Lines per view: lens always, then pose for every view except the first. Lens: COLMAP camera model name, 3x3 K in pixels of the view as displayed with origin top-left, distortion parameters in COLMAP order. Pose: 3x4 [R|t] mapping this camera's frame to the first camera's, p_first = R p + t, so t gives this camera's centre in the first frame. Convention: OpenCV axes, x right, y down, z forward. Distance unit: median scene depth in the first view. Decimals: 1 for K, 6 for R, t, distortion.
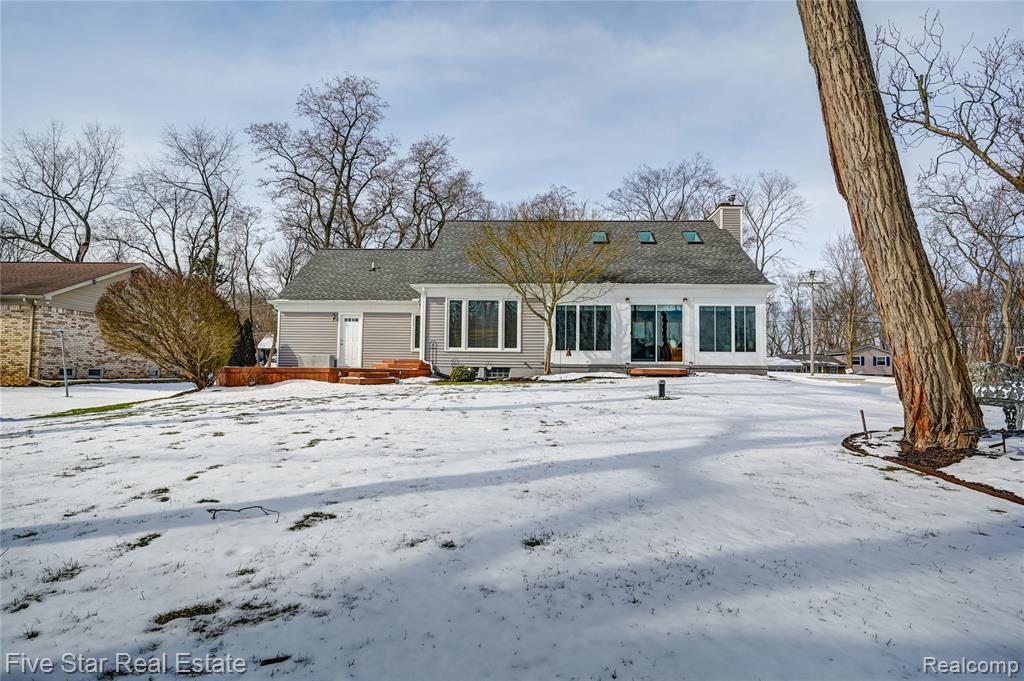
lens RADIAL K [[568.2, 0, 512.0], [0, 568.2, 340.5], [0, 0, 1]] dist [0.000307, -0.000359]
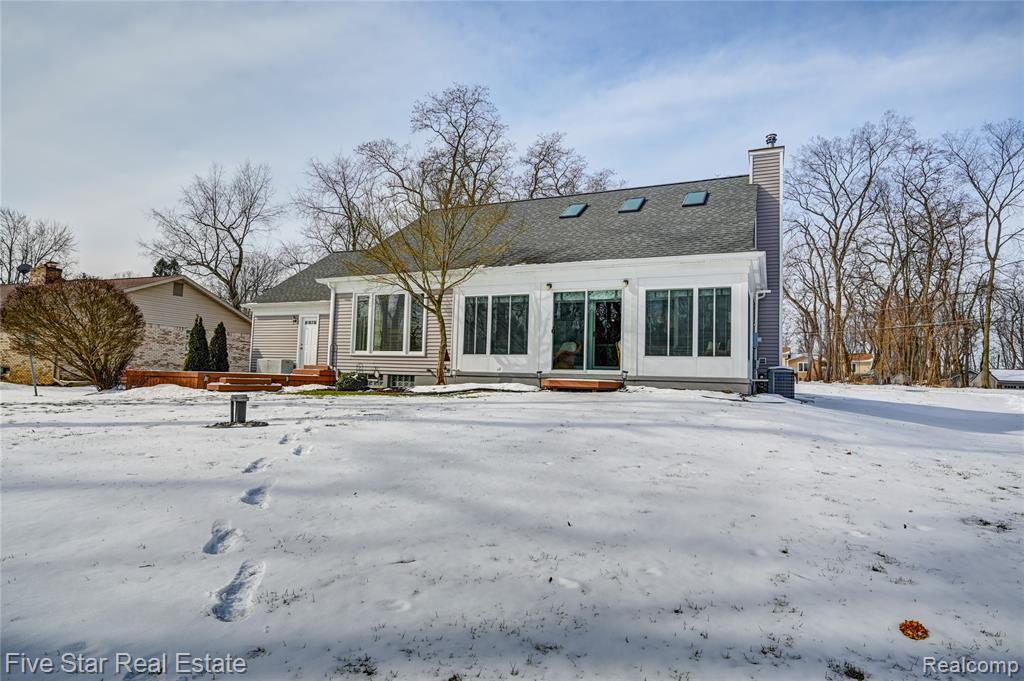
lens RADIAL K [[560.1, 0, 512.0], [0, 560.1, 340.5], [0, 0, 1]] dist [-0.002431, -0.000839]
pose [[0.931564, -0.008622, -0.363476, 0.420572], [0.002034, 0.999827, -0.018504, 0.012922], [0.363573, 0.016498, 0.931420, 0.301245]]
